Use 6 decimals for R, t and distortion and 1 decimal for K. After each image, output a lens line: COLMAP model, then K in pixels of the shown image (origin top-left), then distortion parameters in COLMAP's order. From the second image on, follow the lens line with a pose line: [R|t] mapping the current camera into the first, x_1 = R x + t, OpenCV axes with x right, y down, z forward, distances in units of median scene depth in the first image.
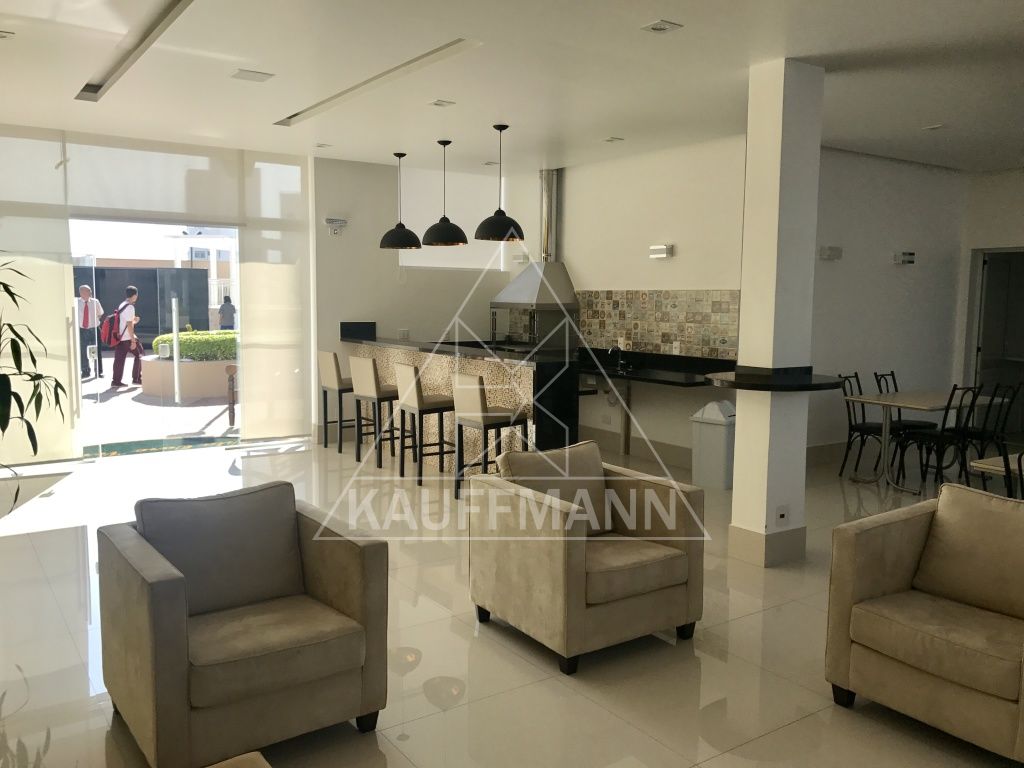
lens RADIAL K [[843.5, 0, 510.5], [0, 843.5, 380.0], [0, 0, 1]] dist [0.043693, -0.044643]
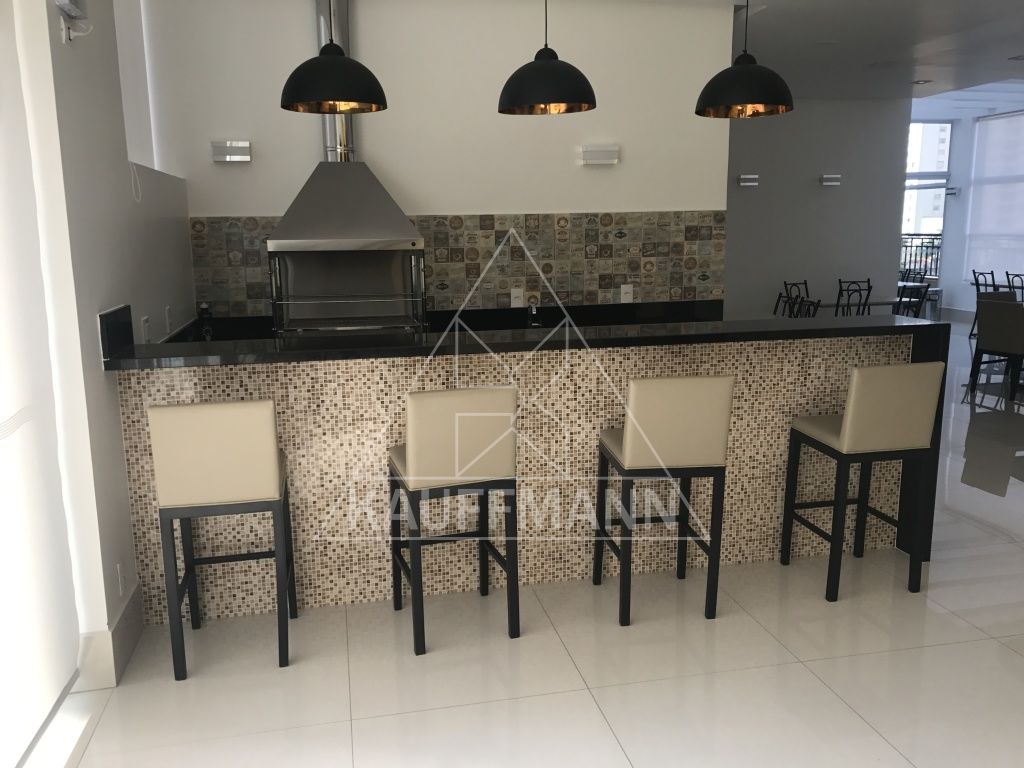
lens RADIAL K [[843.5, 0, 506.5], [0, 843.5, 387.4], [0, 0, 1]] dist [0.043693, -0.044643]
pose [[0.344901, -0.194135, 0.918343, -0.516106], [0.111470, 0.979926, 0.165289, -0.089145], [-0.931996, 0.045359, 0.359618, 0.830270]]
